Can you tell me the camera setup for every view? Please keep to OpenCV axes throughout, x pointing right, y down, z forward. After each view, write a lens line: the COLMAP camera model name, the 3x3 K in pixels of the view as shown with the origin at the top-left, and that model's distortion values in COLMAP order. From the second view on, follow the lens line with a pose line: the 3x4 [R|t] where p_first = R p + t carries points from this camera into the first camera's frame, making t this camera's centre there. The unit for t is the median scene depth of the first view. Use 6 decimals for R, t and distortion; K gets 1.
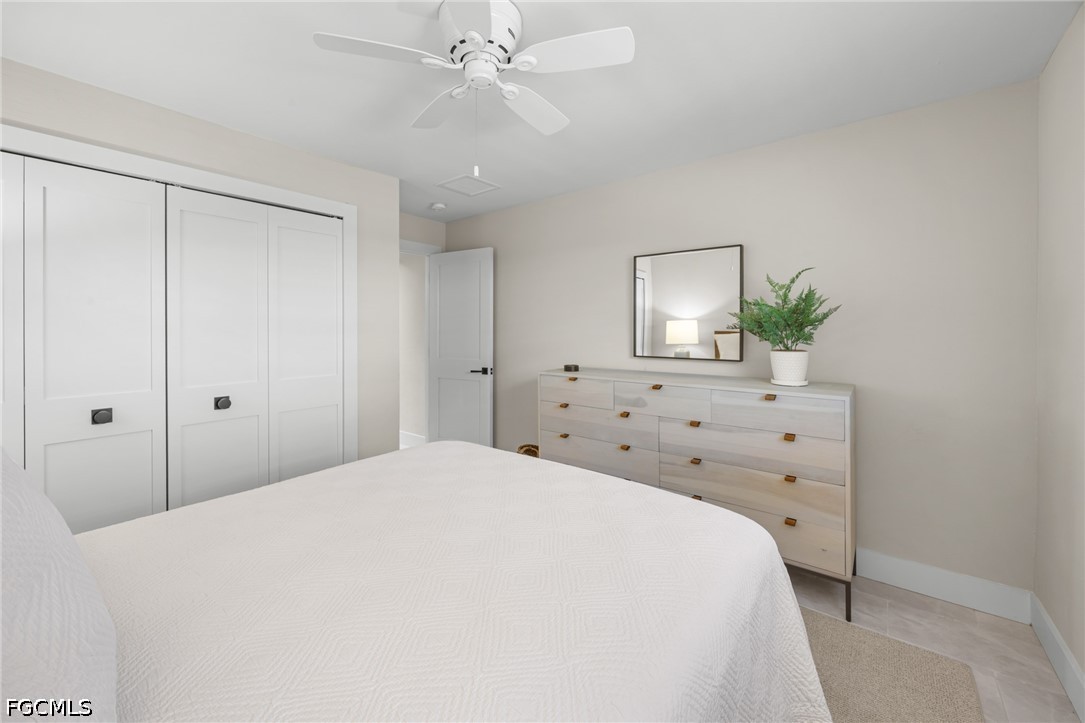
lens RADIAL K [[430.4, 0, 543.9], [0, 430.4, 331.3], [0, 0, 1]] dist [-0.002667, -0.000156]
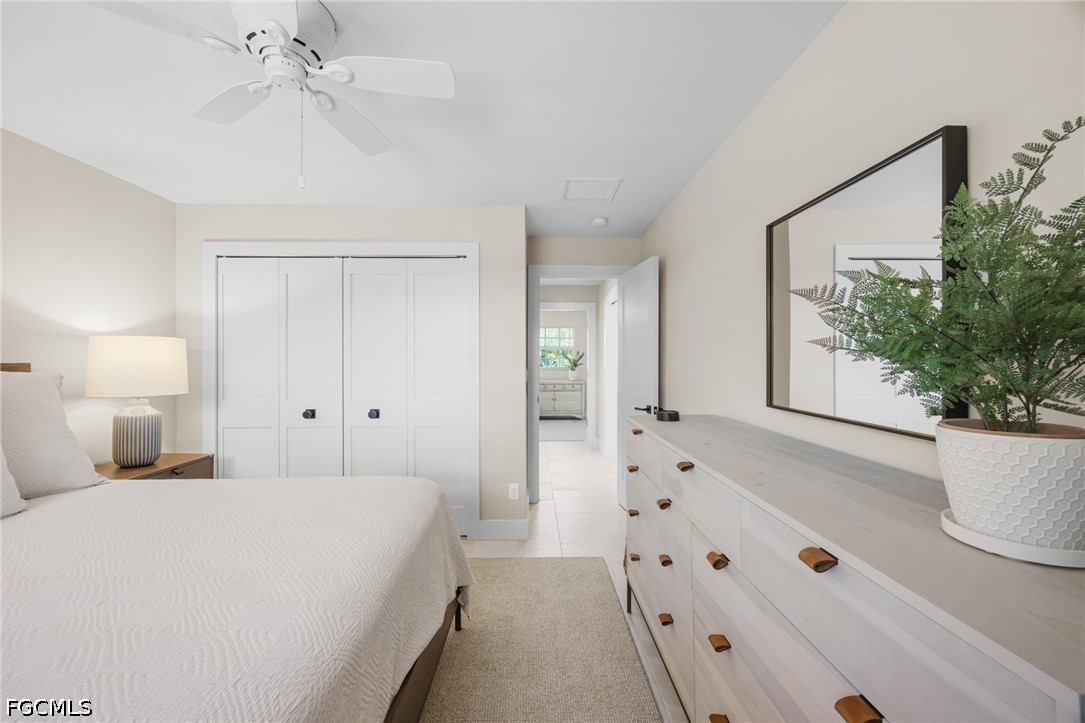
lens RADIAL K [[418.3, 0, 536.8], [0, 418.3, 358.4], [0, 0, 1]] dist [-0.002008, -0.000109]
pose [[0.635956, -0.001089, -0.771725, 0.435366], [-0.002894, 0.999989, -0.003796, -0.001030], [0.771720, 0.004647, 0.635945, 0.432104]]
